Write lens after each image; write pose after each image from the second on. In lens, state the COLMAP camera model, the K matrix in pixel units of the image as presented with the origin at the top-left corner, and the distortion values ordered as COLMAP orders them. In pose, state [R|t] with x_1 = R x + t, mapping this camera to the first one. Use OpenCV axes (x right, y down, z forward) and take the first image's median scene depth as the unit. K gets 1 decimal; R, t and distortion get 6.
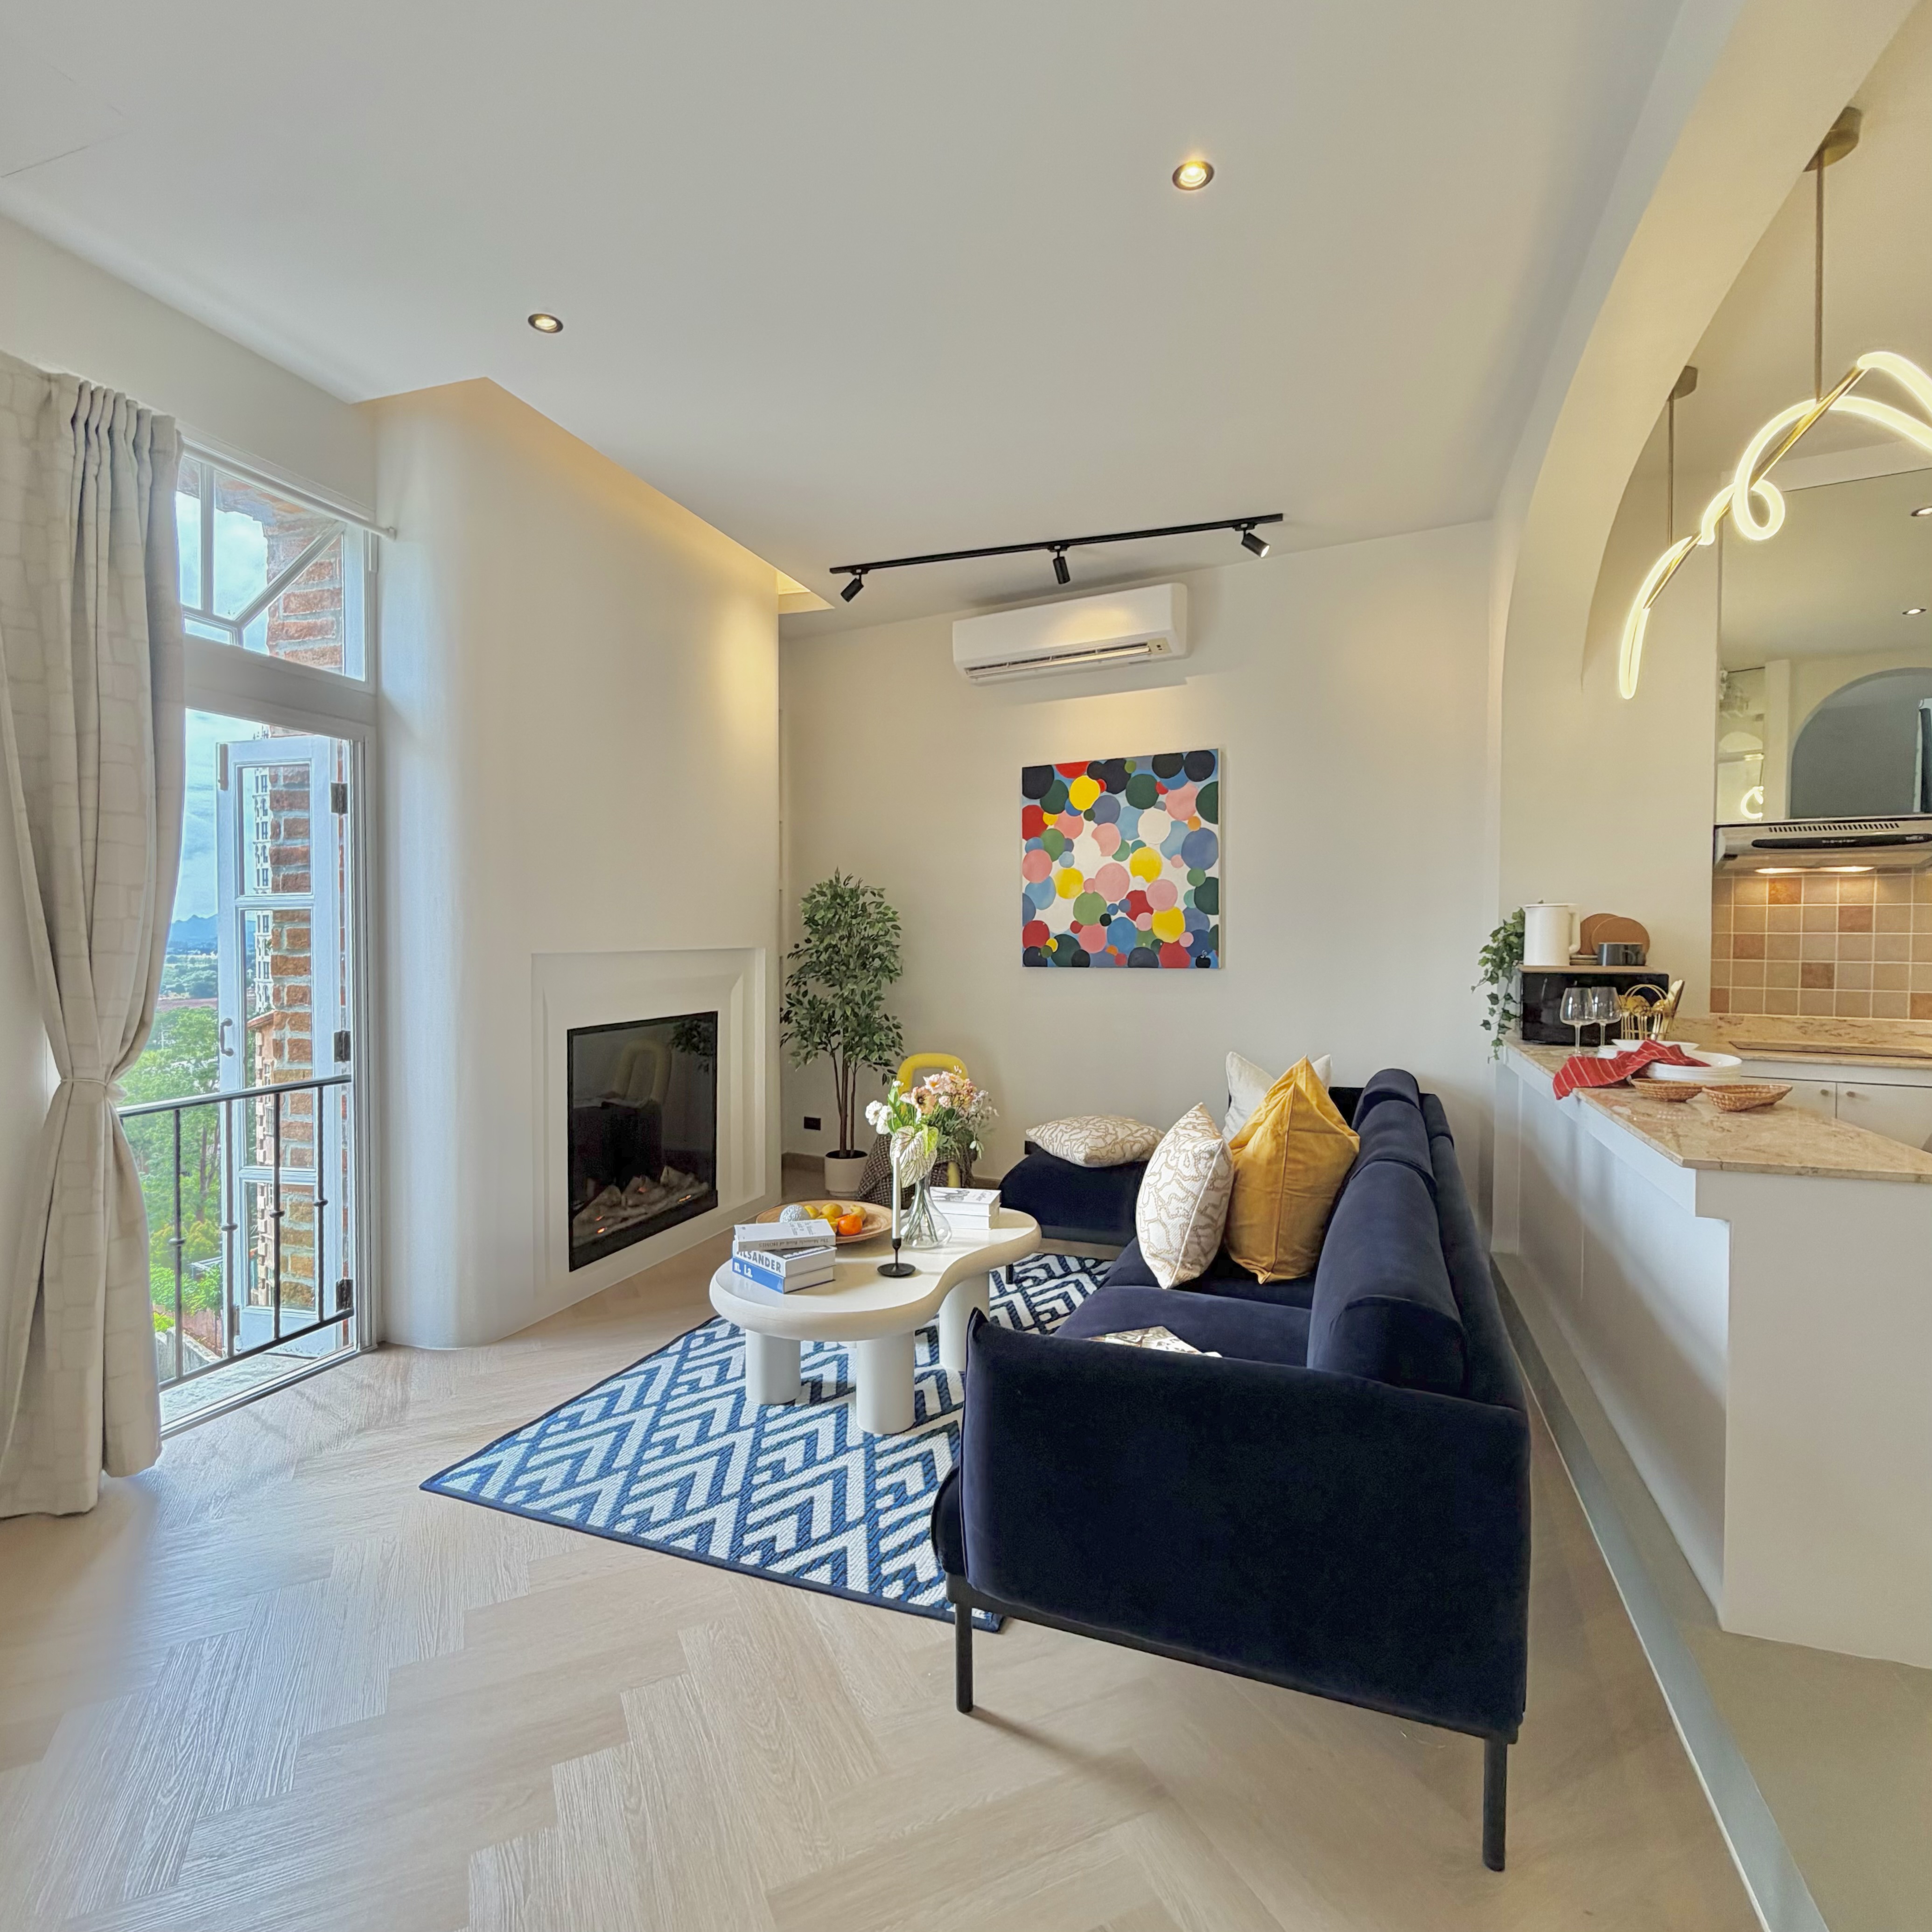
lens RADIAL K [[1081.9, 0, 958.1], [0, 1081.9, 972.0], [0, 0, 1]] dist [-0.004688, -0.001274]
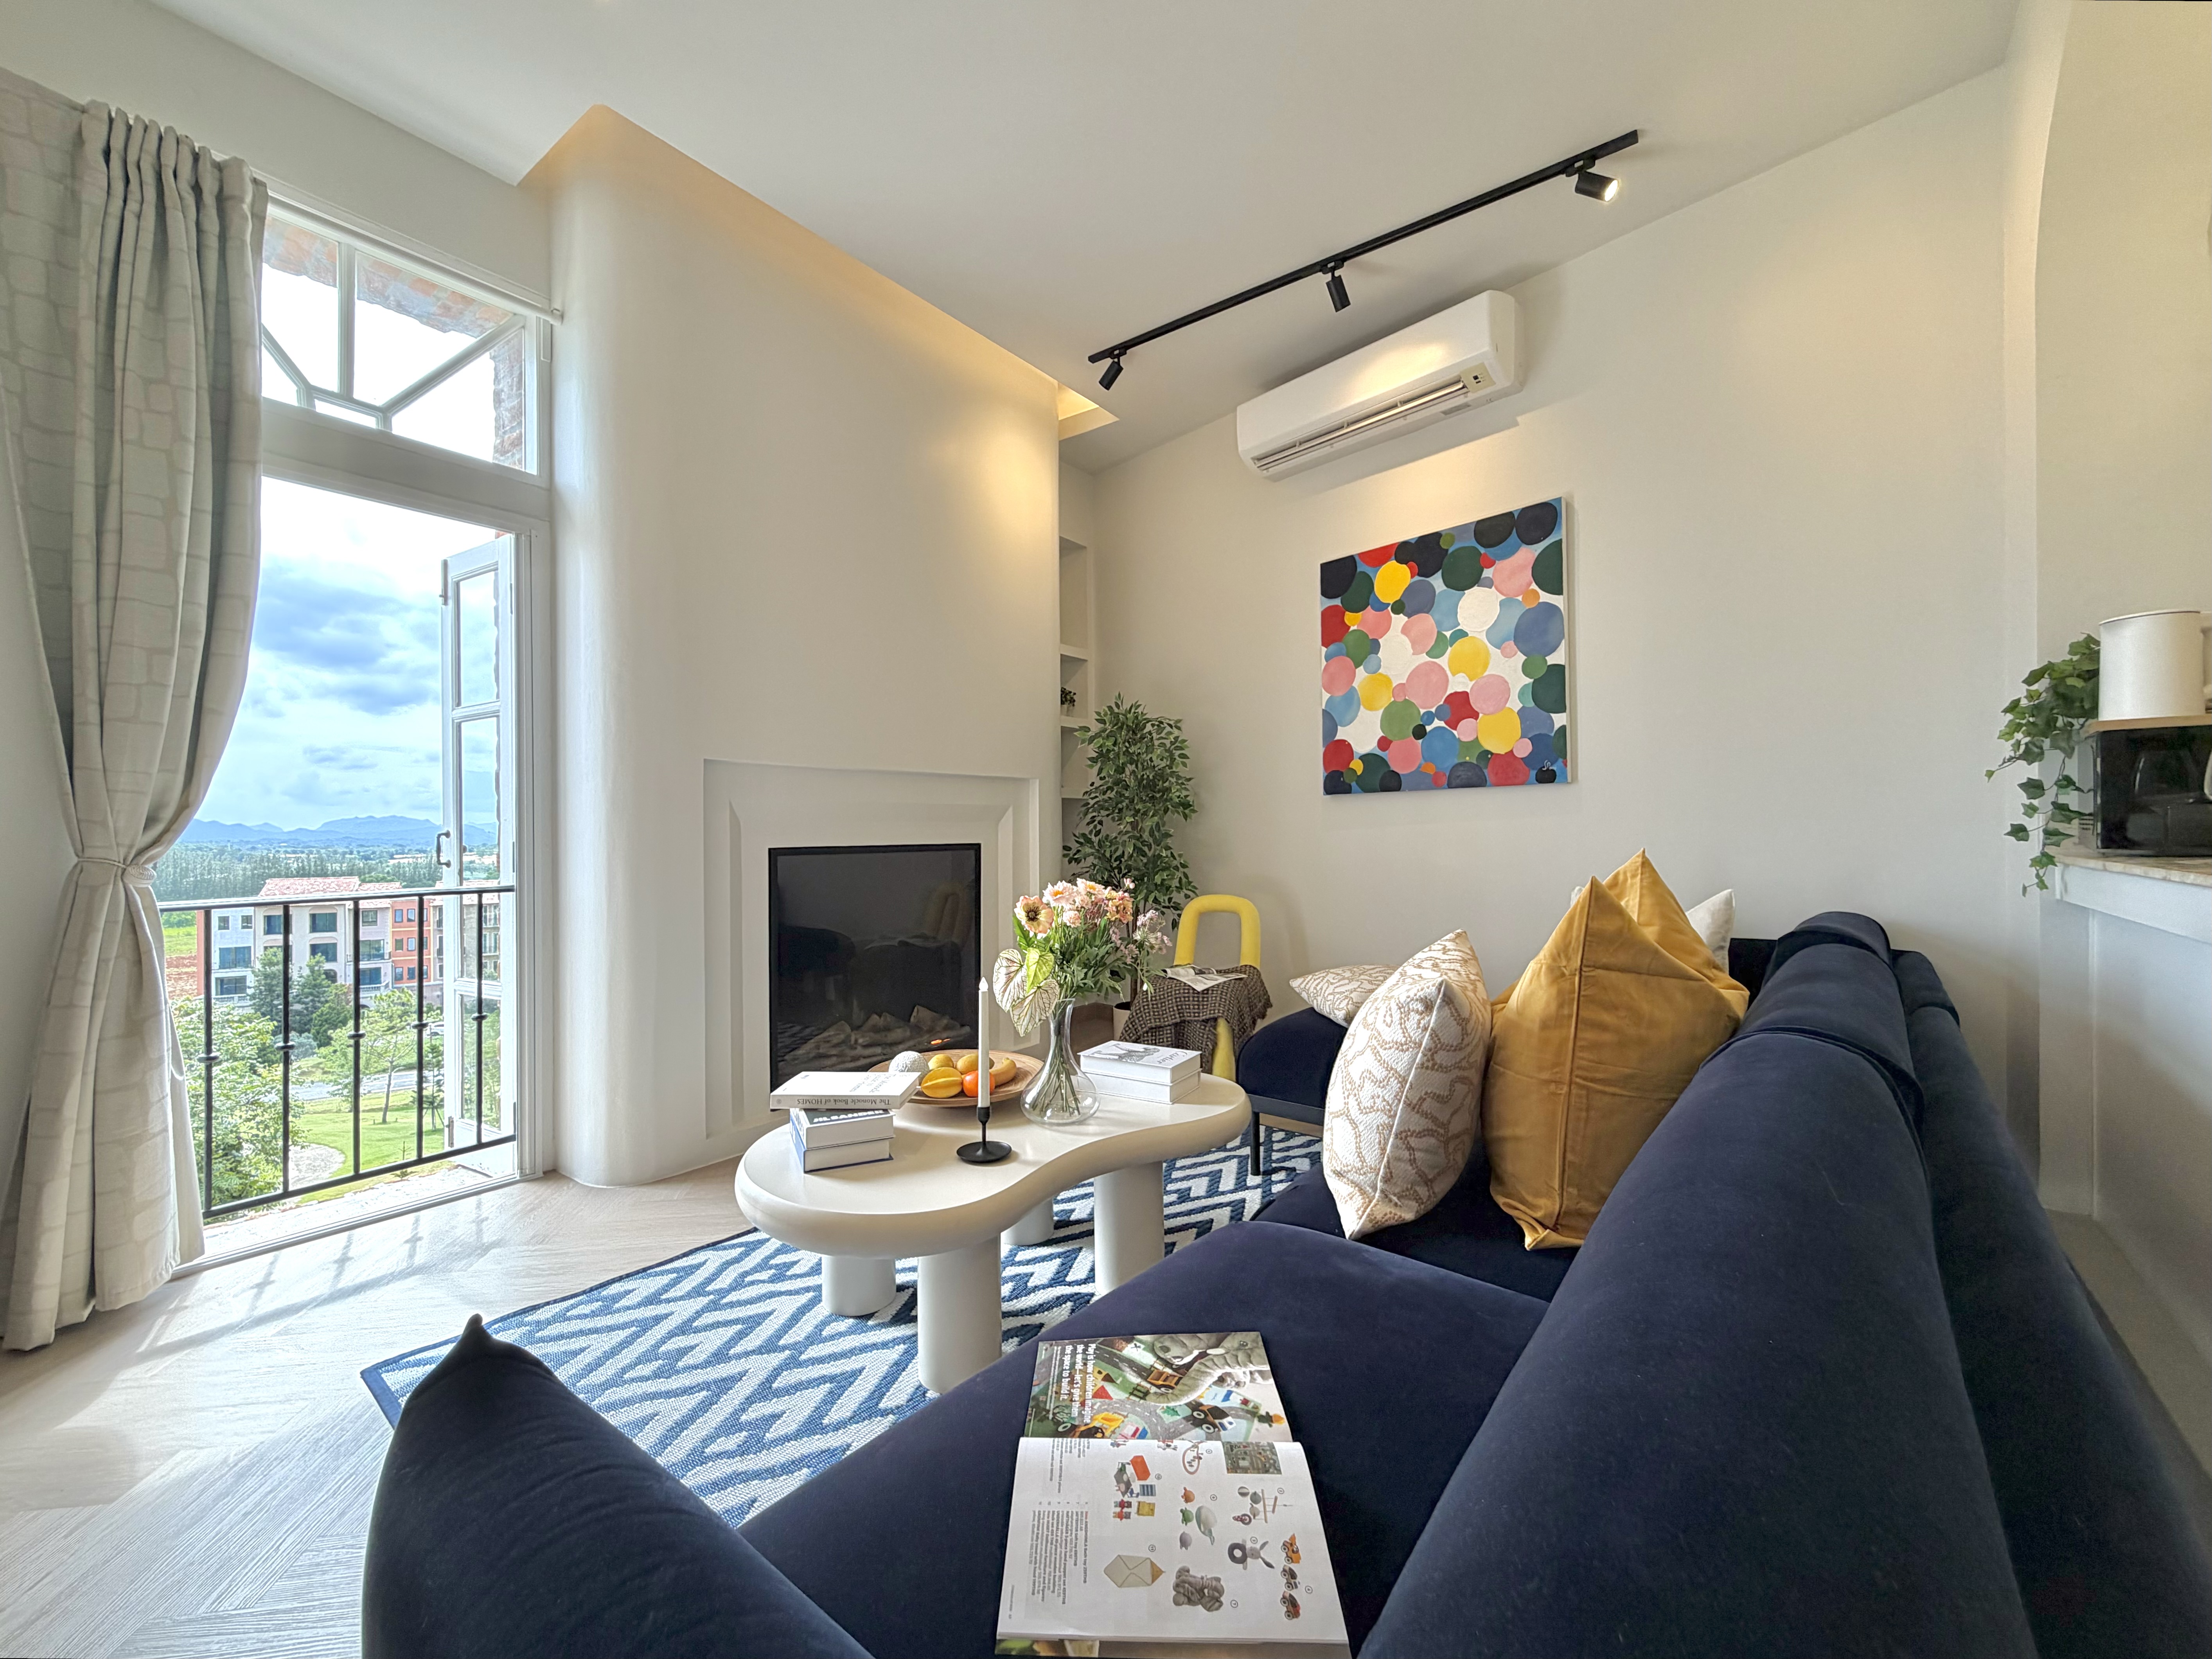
lens RADIAL K [[915.6, 0, 1094.3], [0, 915.6, 835.1], [0, 0, 1]] dist [-0.000863, -0.000036]
pose [[0.949771, -0.008633, -0.312827, 0.157283], [-0.000884, 0.999541, -0.030269, 0.068177], [0.312945, 0.029025, 0.949328, 0.352618]]
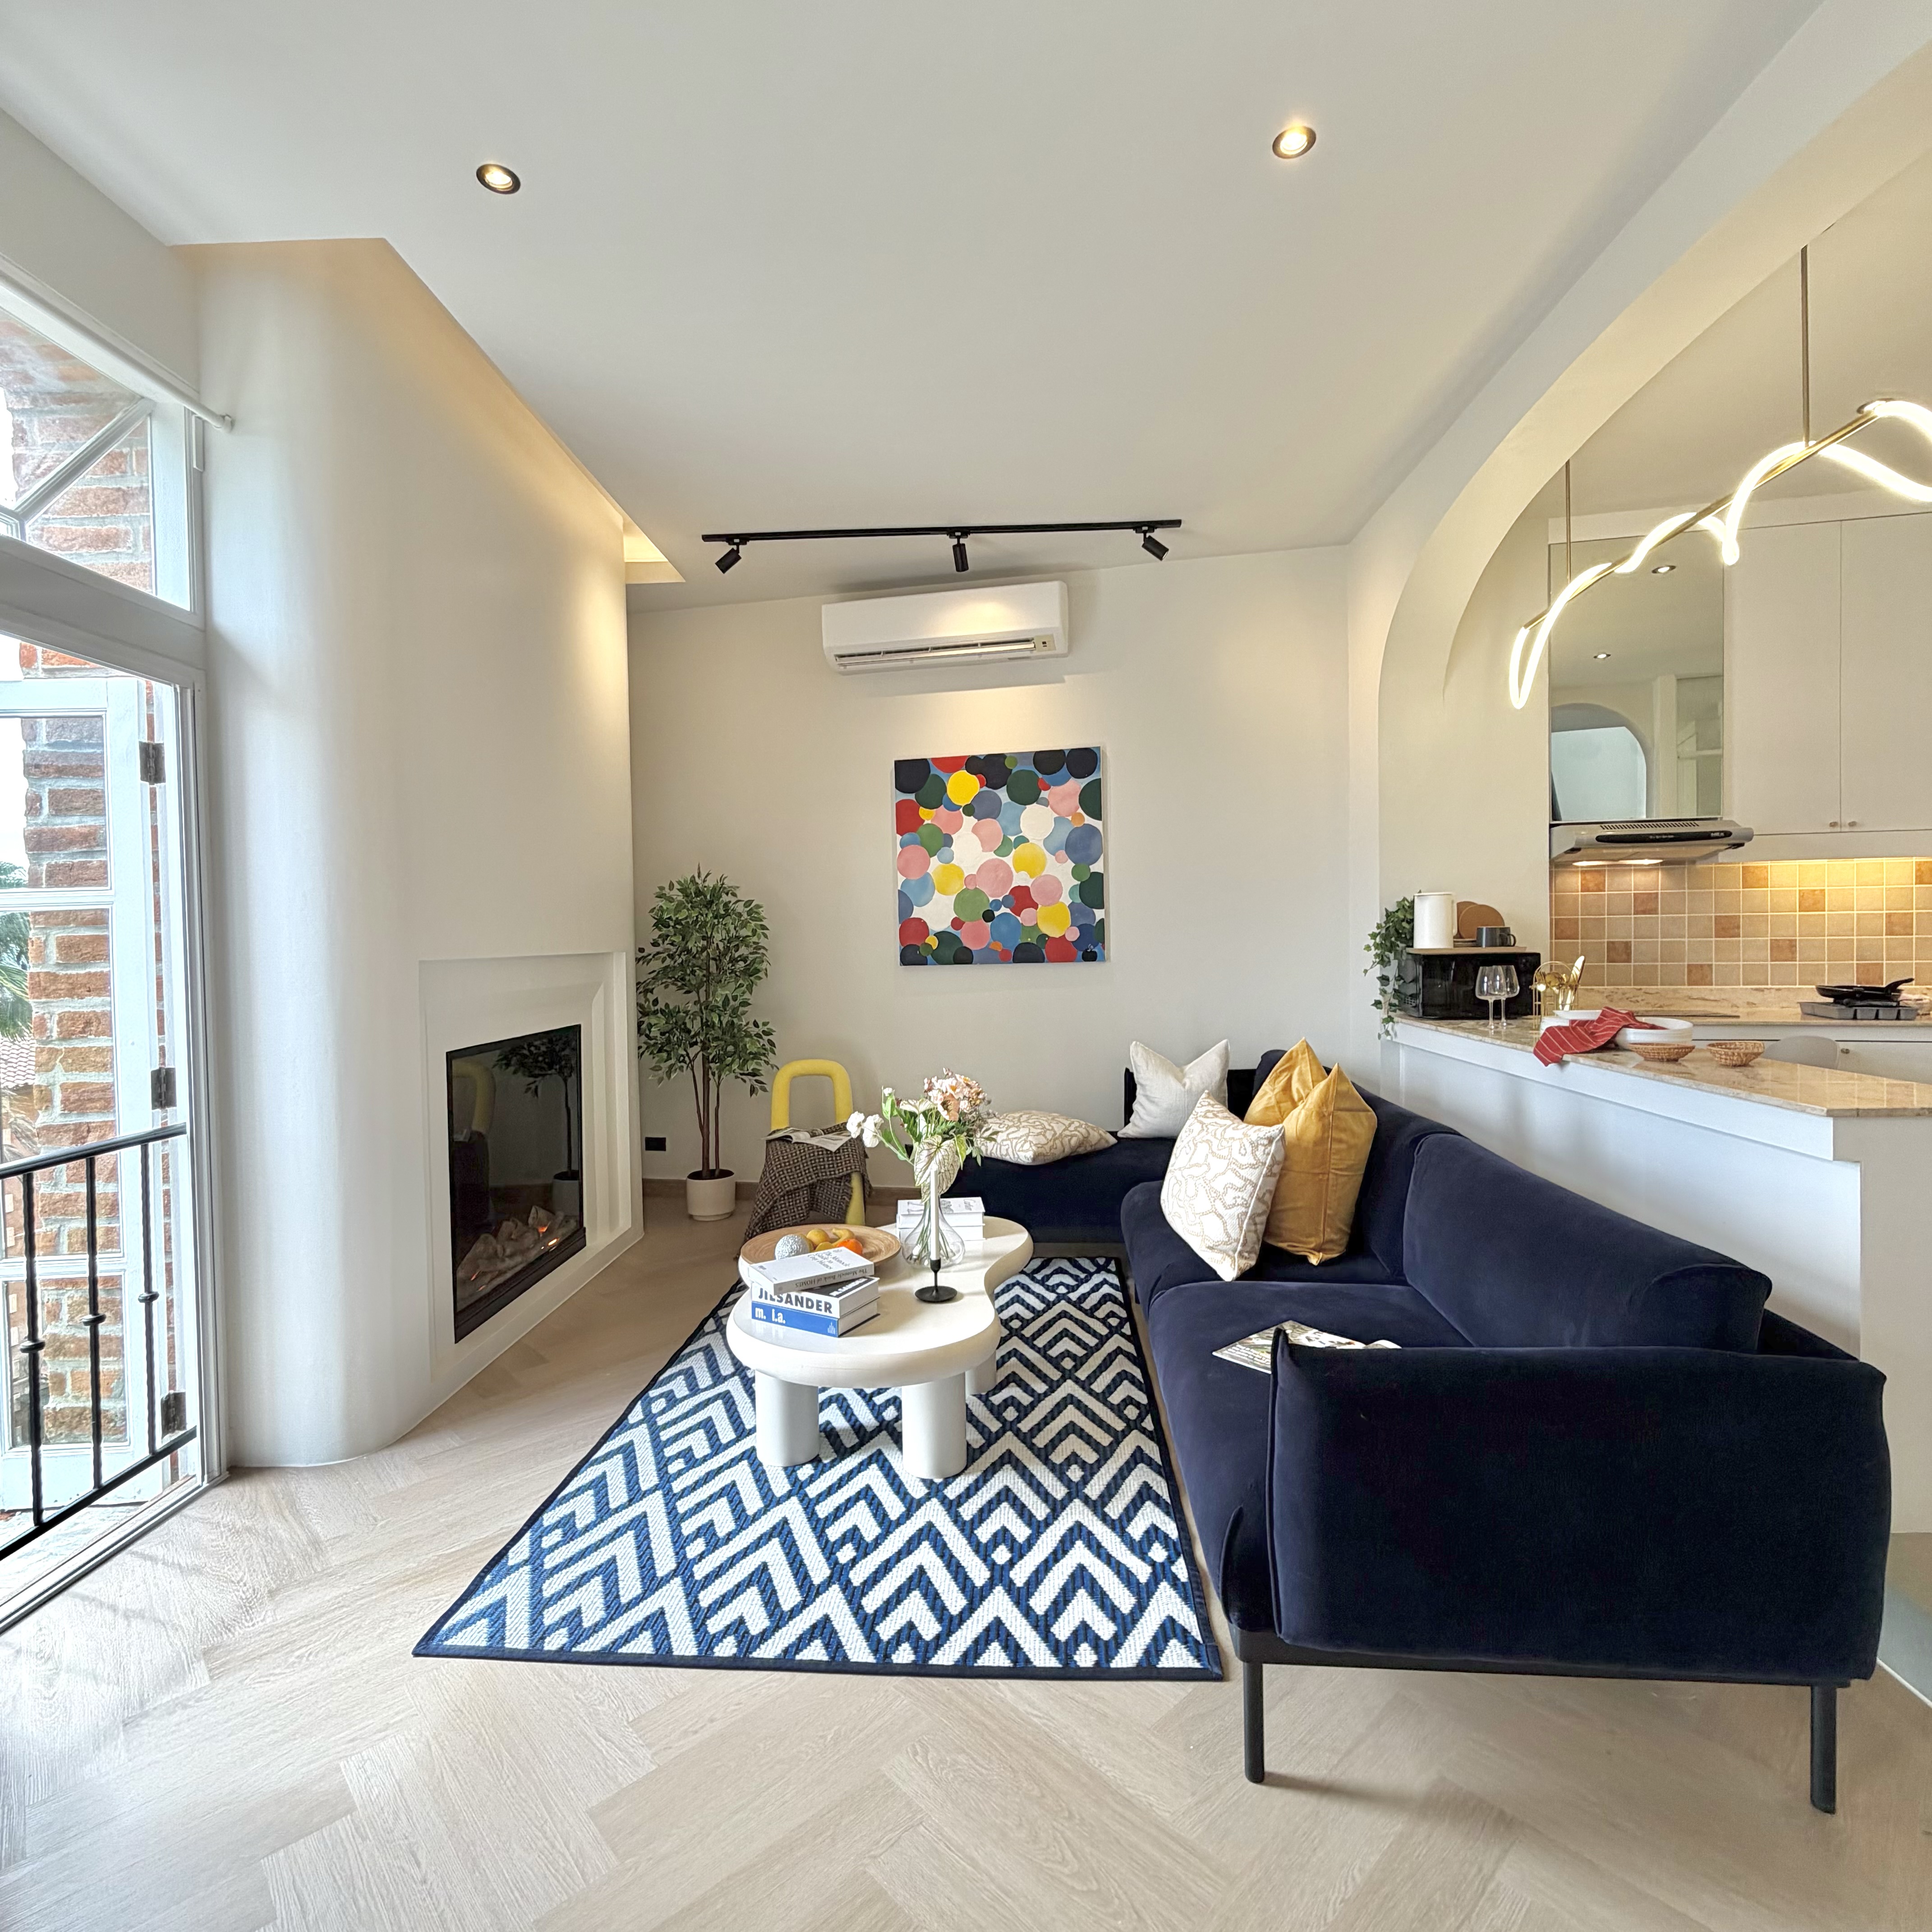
lens RADIAL K [[1048.2, 0, 966.6], [0, 1048.2, 969.6], [0, 0, 1]] dist [0.000021, -0.001482]
pose [[0.954570, -0.028147, 0.296655, -0.225425], [0.030146, 0.999543, -0.002164, 0.003592], [-0.296458, 0.011009, 0.954982, 0.114261]]
